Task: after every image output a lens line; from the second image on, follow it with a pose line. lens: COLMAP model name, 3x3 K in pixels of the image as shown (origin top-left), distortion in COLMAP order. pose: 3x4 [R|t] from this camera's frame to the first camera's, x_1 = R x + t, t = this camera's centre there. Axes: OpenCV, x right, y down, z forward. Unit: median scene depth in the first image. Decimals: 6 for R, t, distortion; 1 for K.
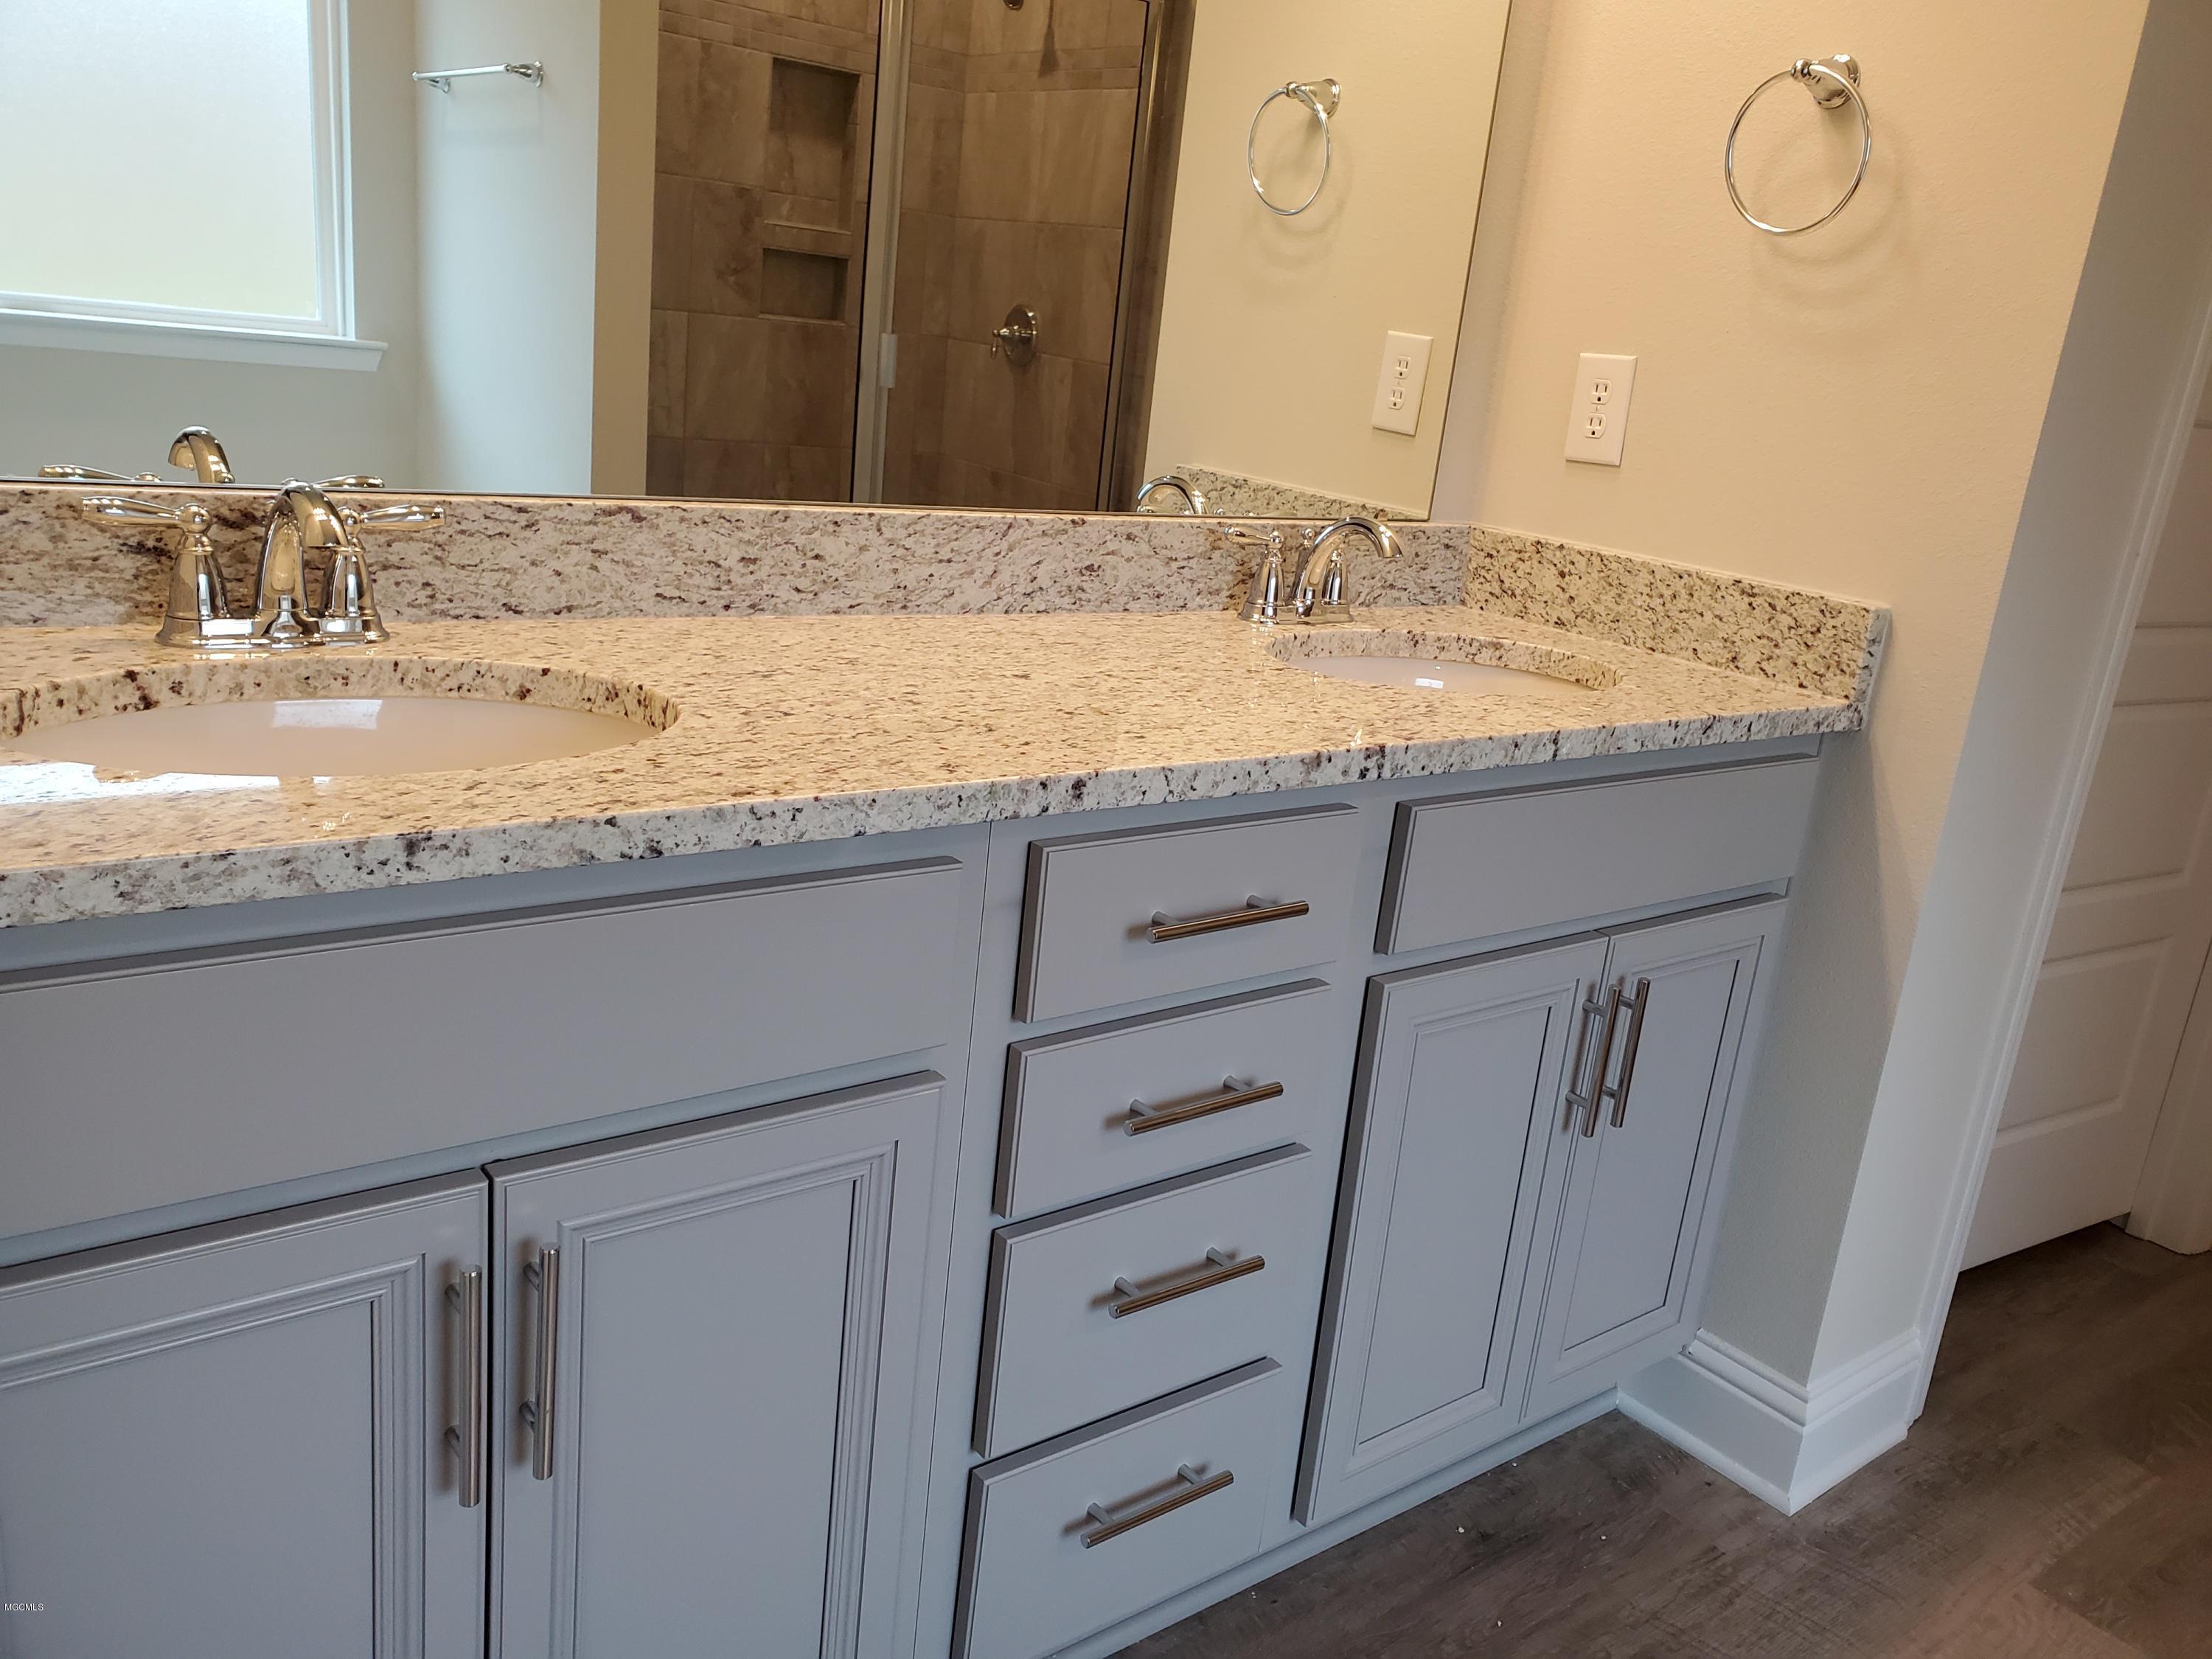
lens RADIAL K [[1735.0, 0, 1108.6], [0, 1735.0, 861.2], [0, 0, 1]] dist [0.056127, -0.007836]
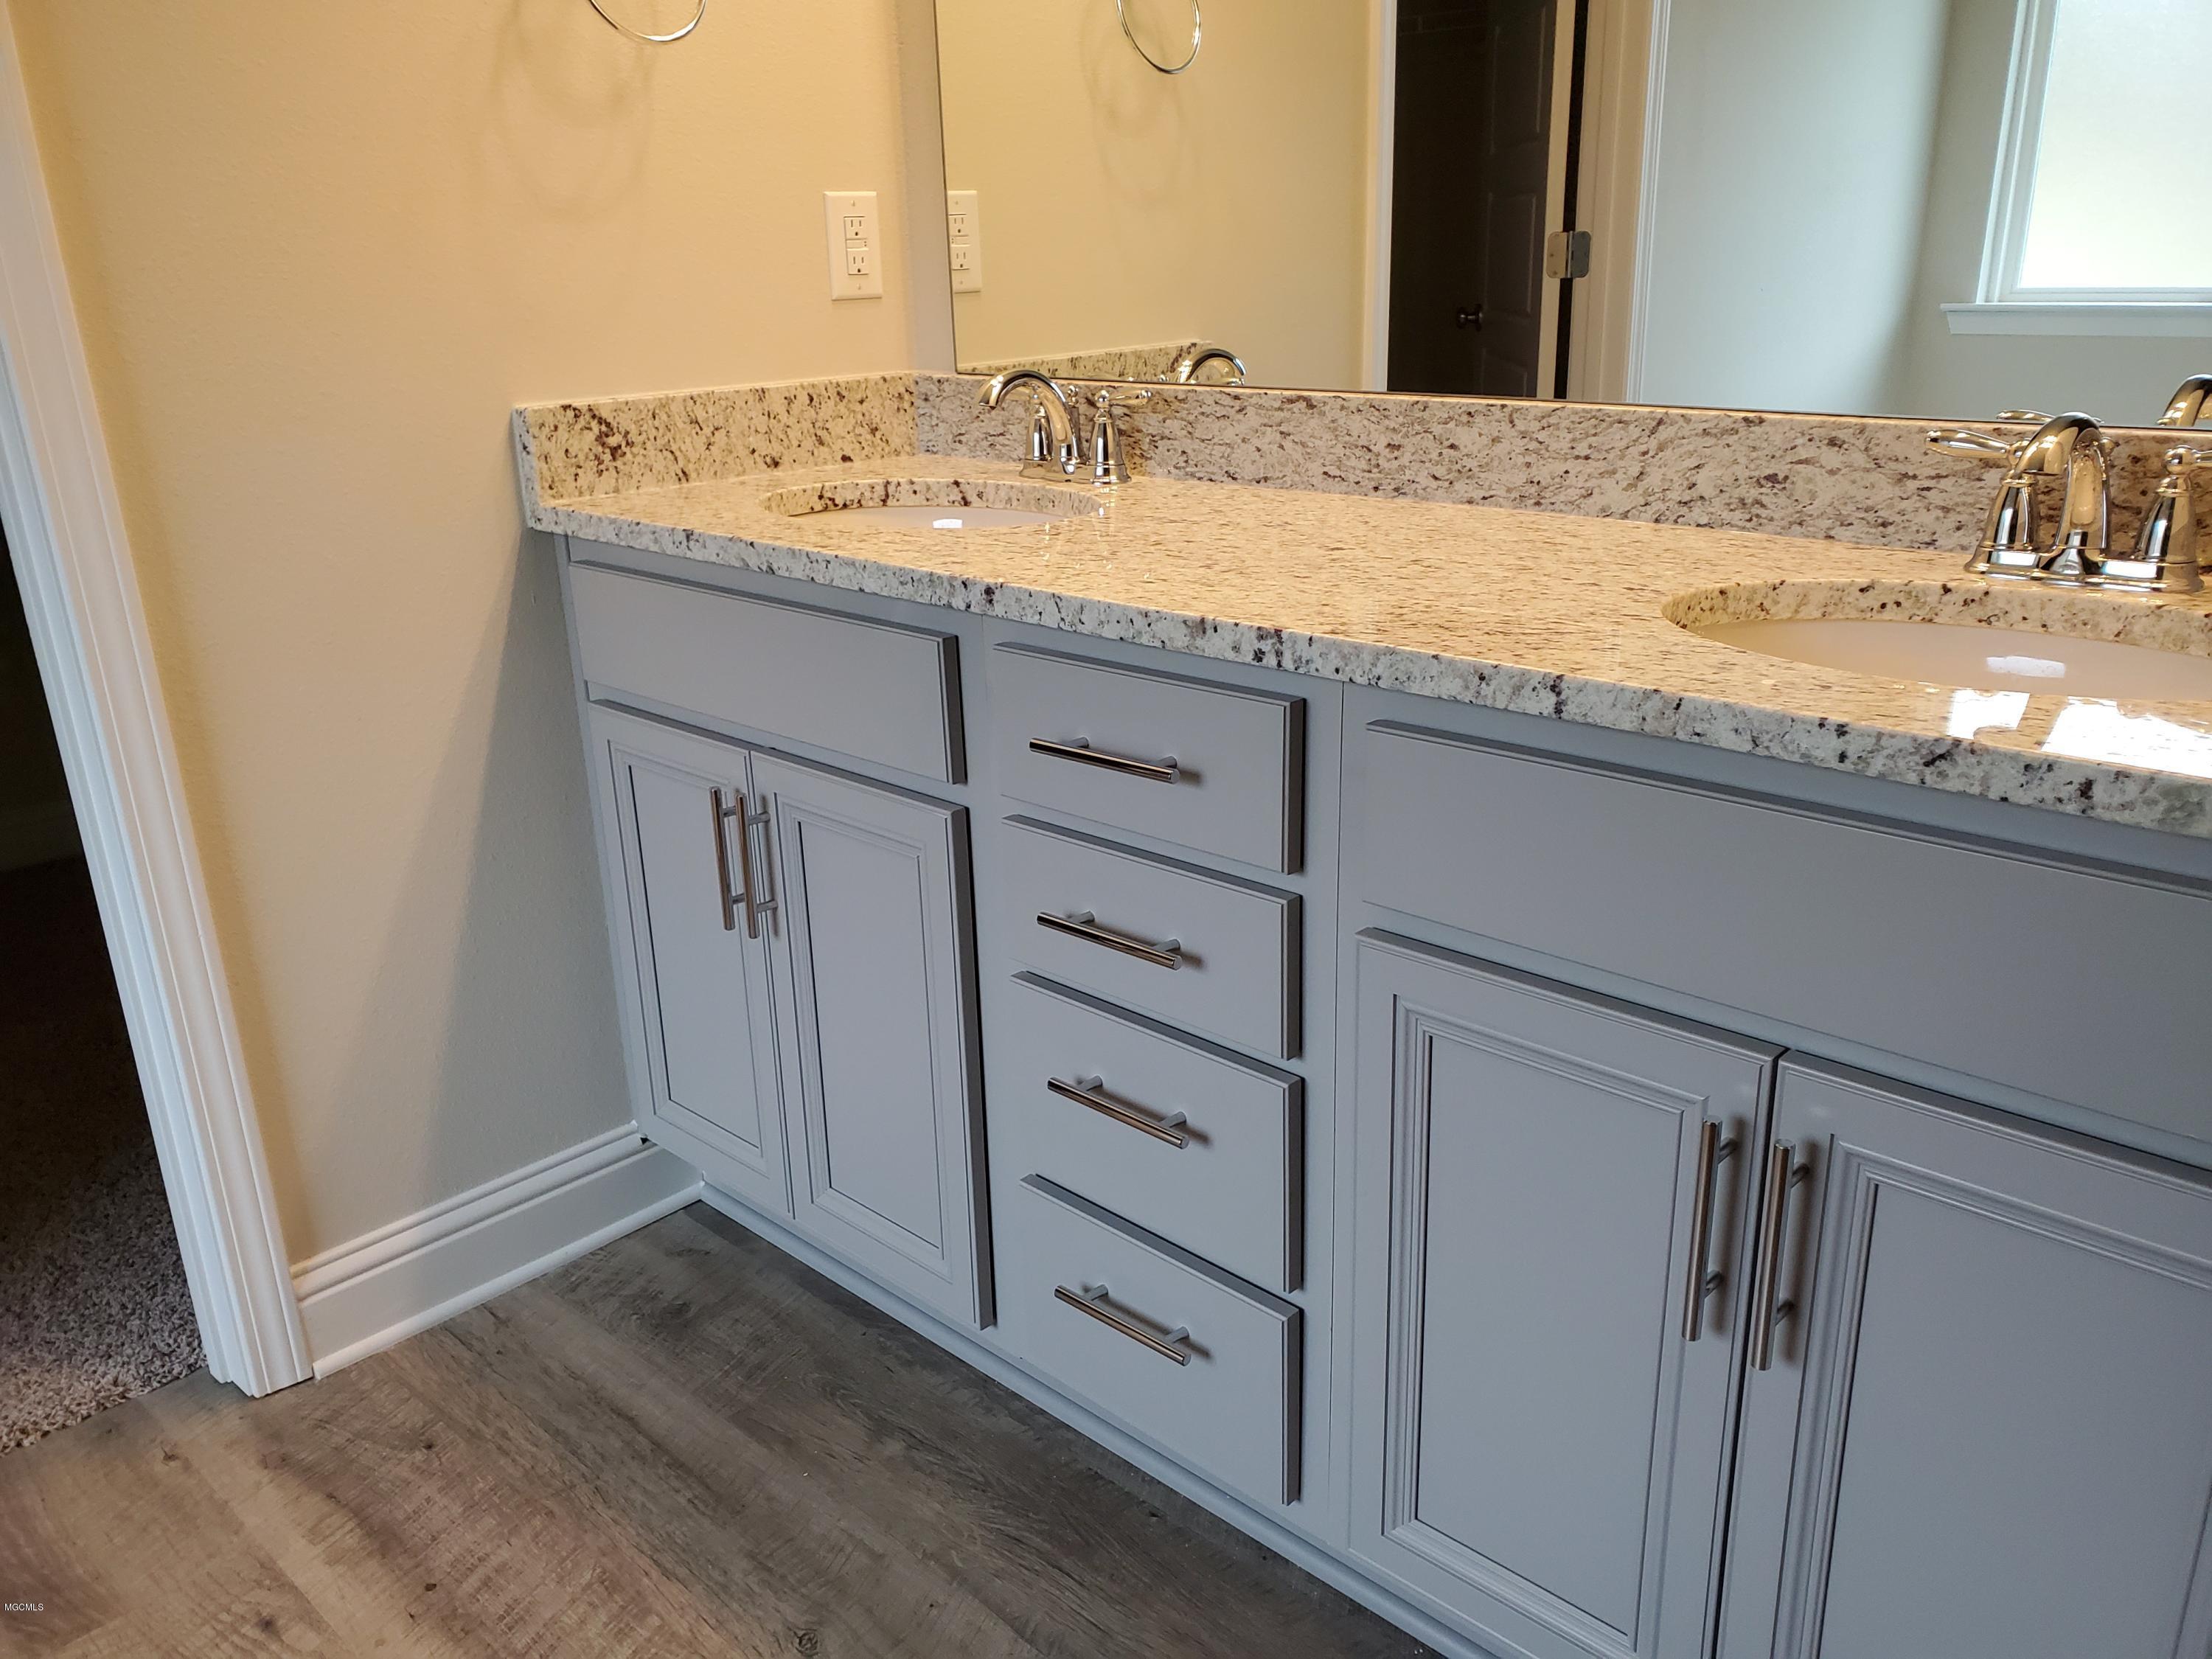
lens RADIAL K [[1679.0, 0, 1106.0], [0, 1679.0, 829.5], [0, 0, 1]] dist [0.262576, -0.604147]
pose [[0.156743, 0.220902, -0.962618, 0.885361], [-0.255717, 0.950506, 0.176484, -0.087499], [0.953960, 0.218495, 0.205473, 0.667500]]
